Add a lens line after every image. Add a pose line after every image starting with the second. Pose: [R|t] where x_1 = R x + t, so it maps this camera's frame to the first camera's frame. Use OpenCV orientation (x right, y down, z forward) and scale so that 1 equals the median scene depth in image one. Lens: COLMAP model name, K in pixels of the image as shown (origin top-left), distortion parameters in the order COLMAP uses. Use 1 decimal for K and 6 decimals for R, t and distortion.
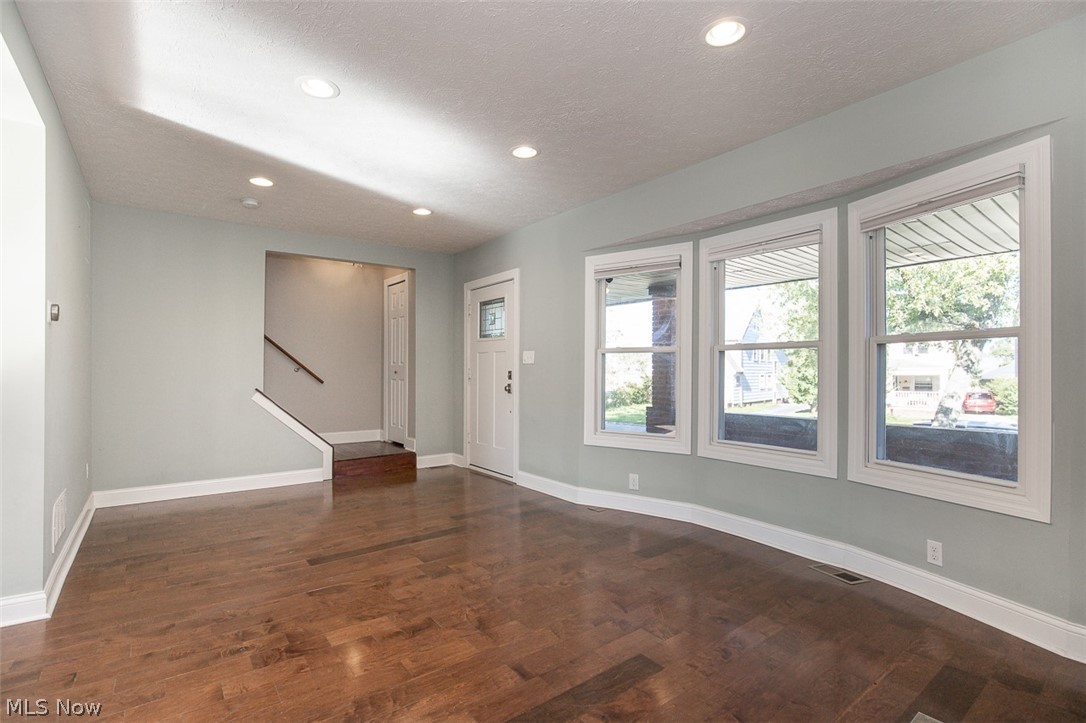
lens RADIAL K [[498.7, 0, 541.4], [0, 498.7, 370.7], [0, 0, 1]] dist [-0.002388, -0.000201]
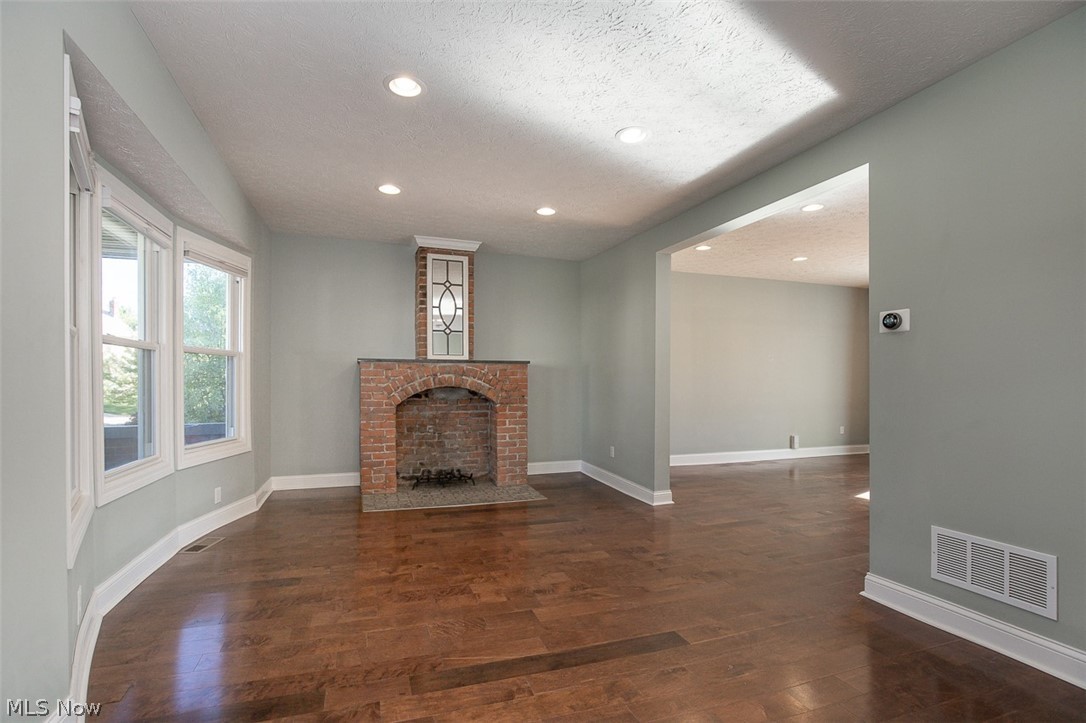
lens RADIAL K [[498.7, 0, 541.4], [0, 498.7, 370.7], [0, 0, 1]] dist [-0.002388, -0.000201]
pose [[-0.948828, 0.003096, 0.315777, -0.543156], [-0.007259, 0.999474, -0.031610, 0.026504], [-0.315709, -0.032285, -0.948307, 1.905252]]
